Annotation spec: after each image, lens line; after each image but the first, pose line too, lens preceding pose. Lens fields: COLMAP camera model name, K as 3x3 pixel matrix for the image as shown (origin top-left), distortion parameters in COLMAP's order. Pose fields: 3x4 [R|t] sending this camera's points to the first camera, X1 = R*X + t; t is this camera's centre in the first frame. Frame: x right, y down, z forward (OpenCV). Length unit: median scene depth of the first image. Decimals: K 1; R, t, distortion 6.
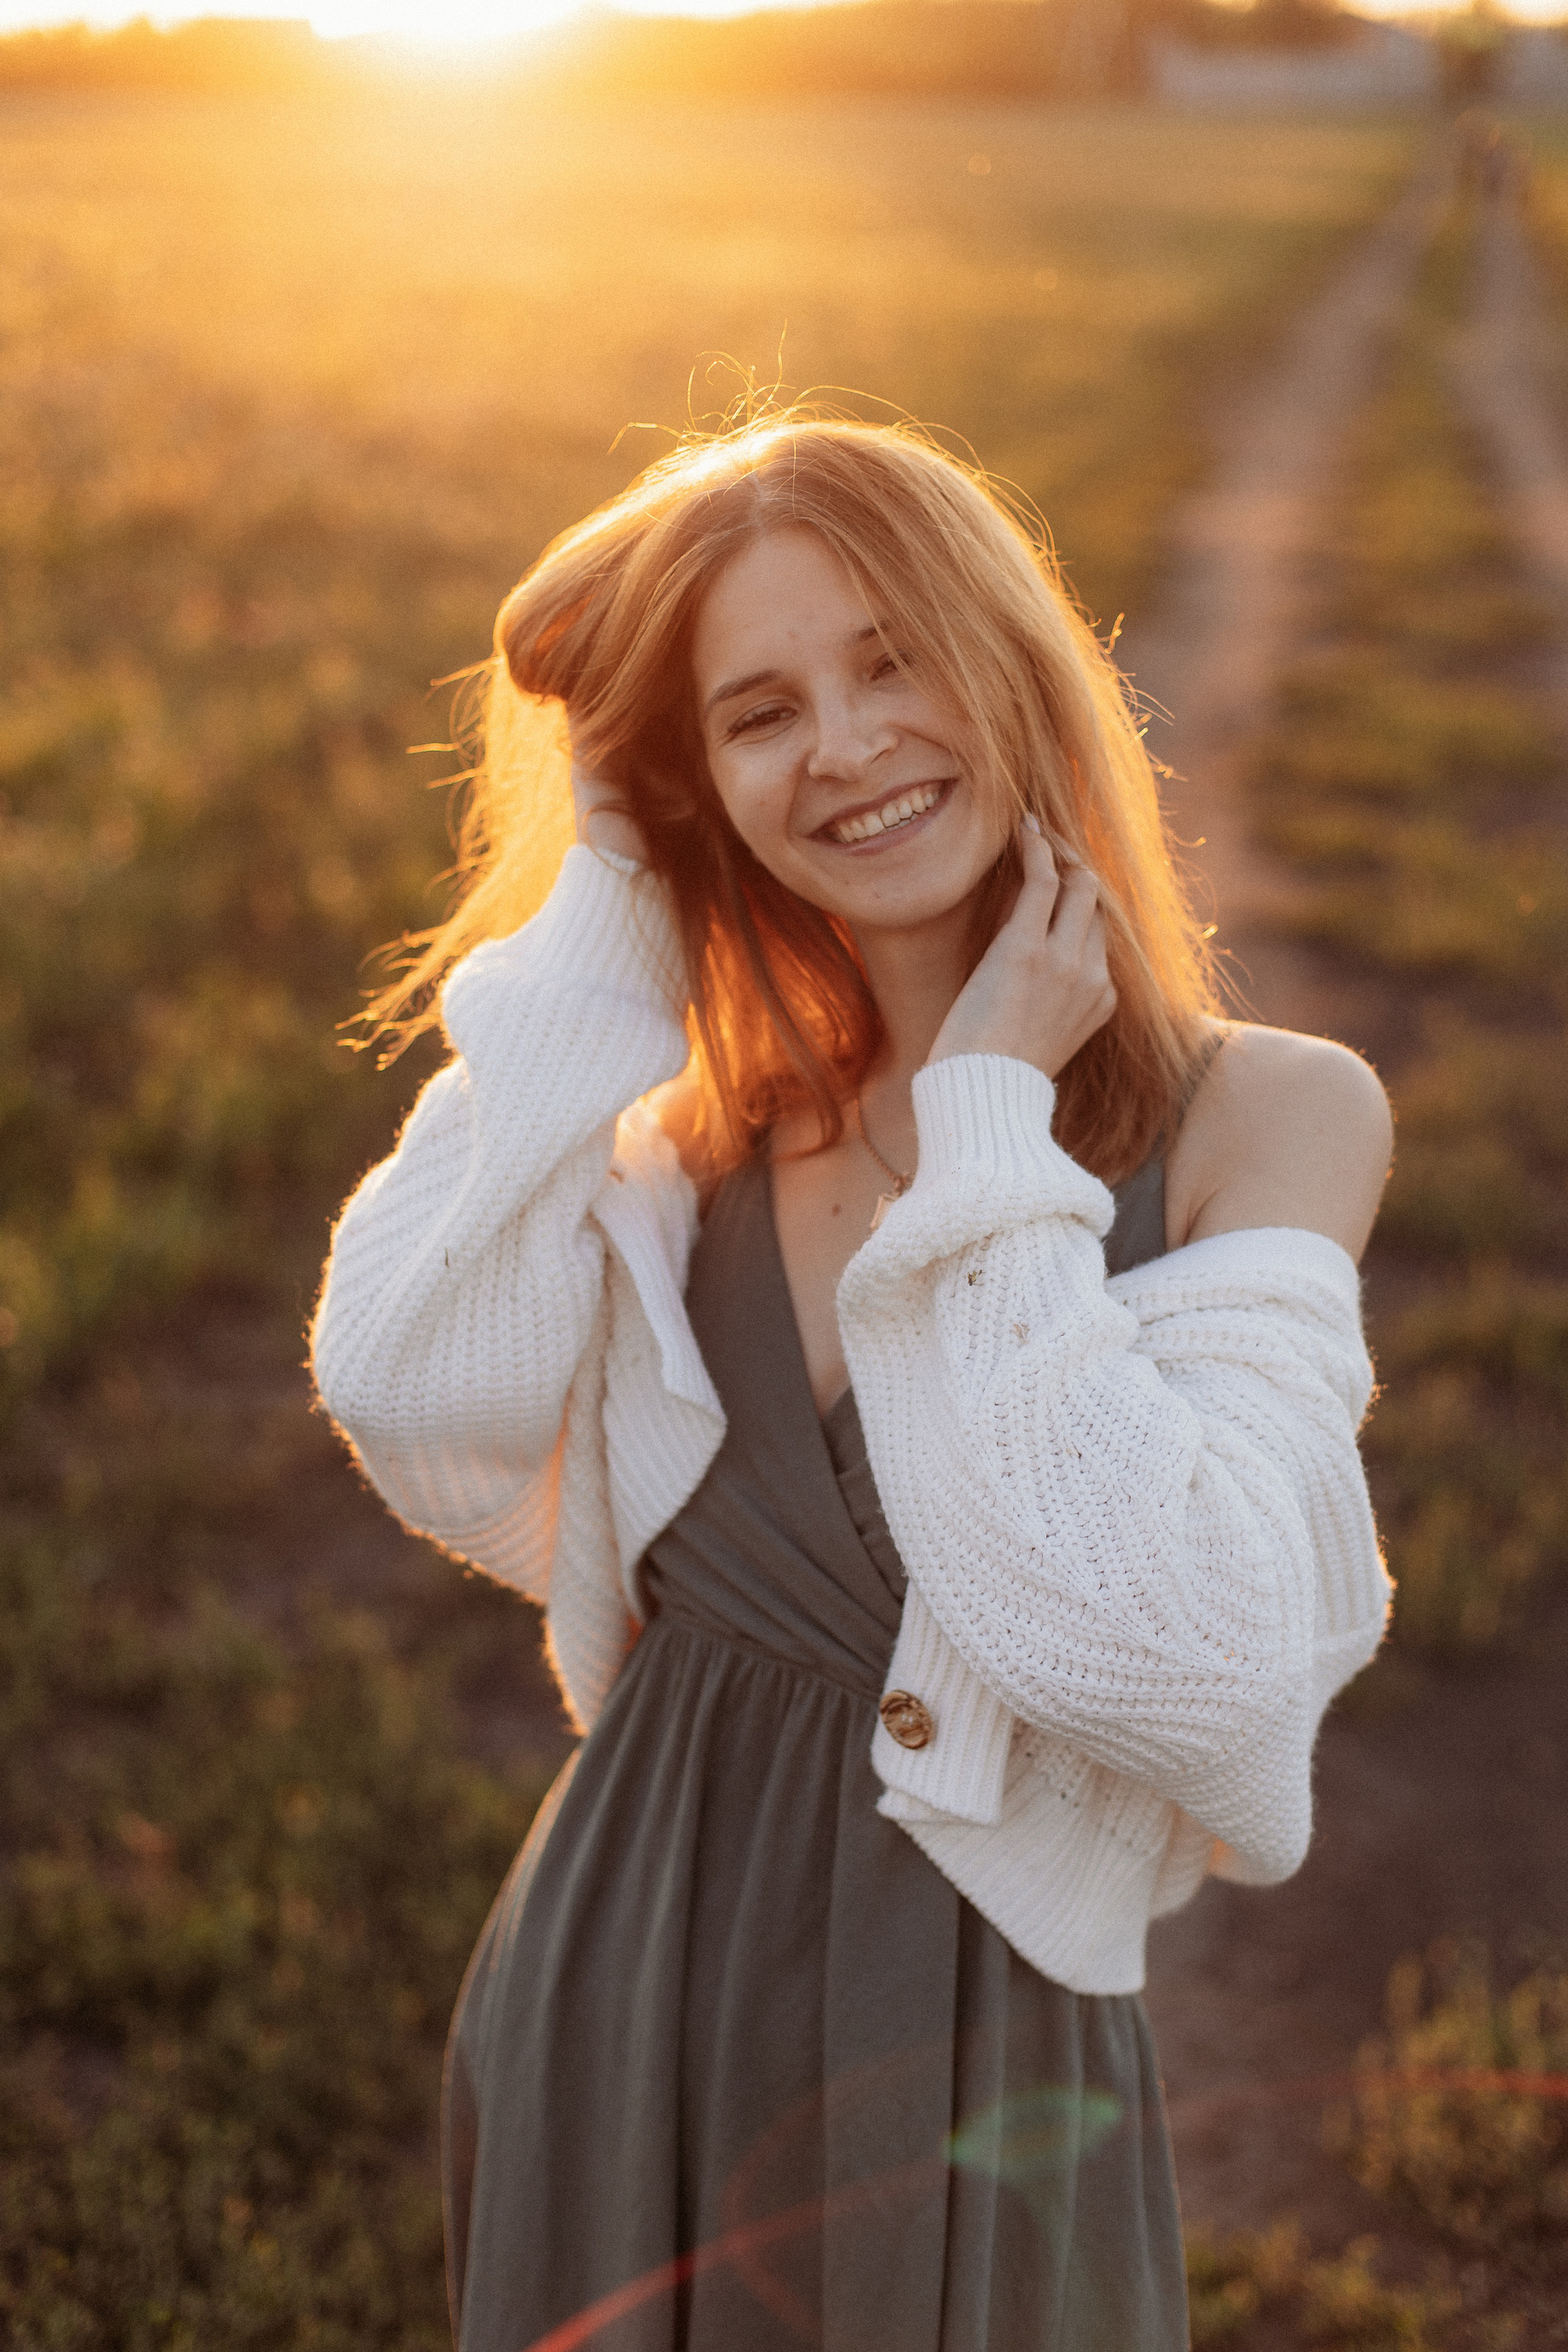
lens RADIAL K [[3385.5, 0, 759.1], [0, 3385.5, 1230.2], [0, 0, 1]] dist [-0.026344, 0.000000]
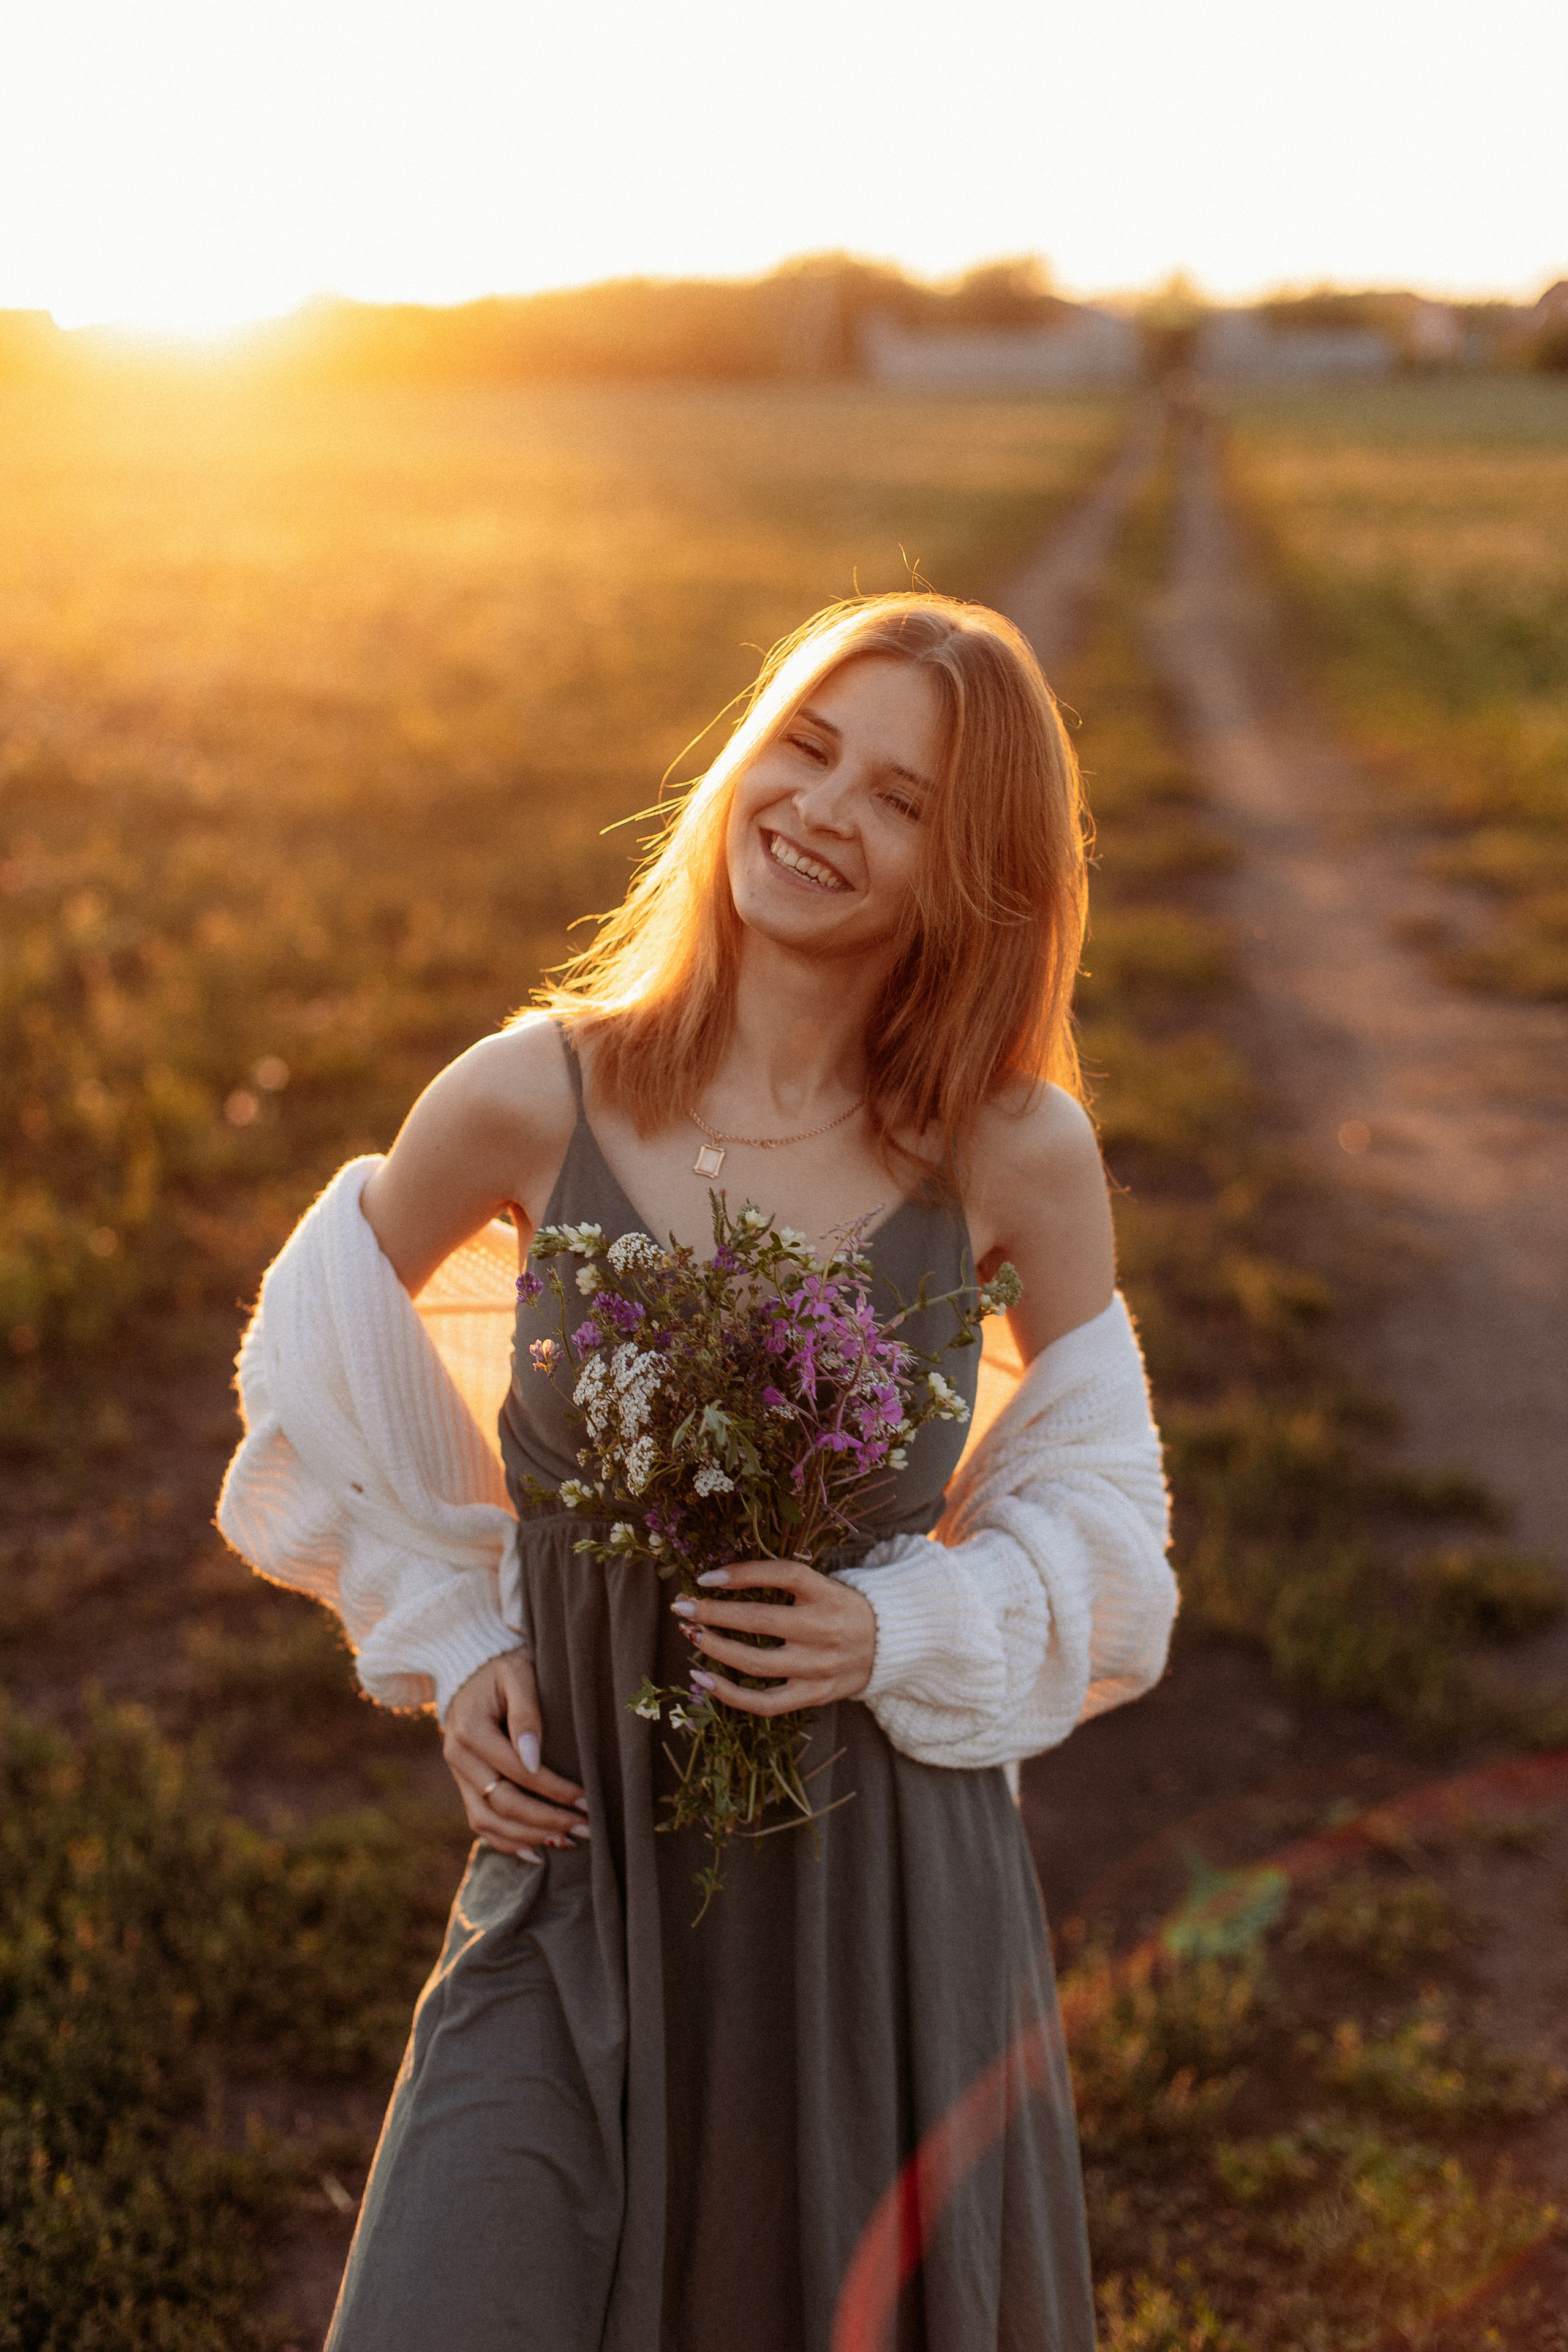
lens RADIAL K [[3385.5, 0, 783.8], [0, 3385.5, 1162.4], [0, 0, 1]] dist [-0.026344, 0.000000]
pose [[0.996414, -0.027263, 0.080101, 0.014355], [0.034822, 0.994912, -0.094536, 0.052460], [-0.077116, 0.096987, 0.992294, -0.171669]]
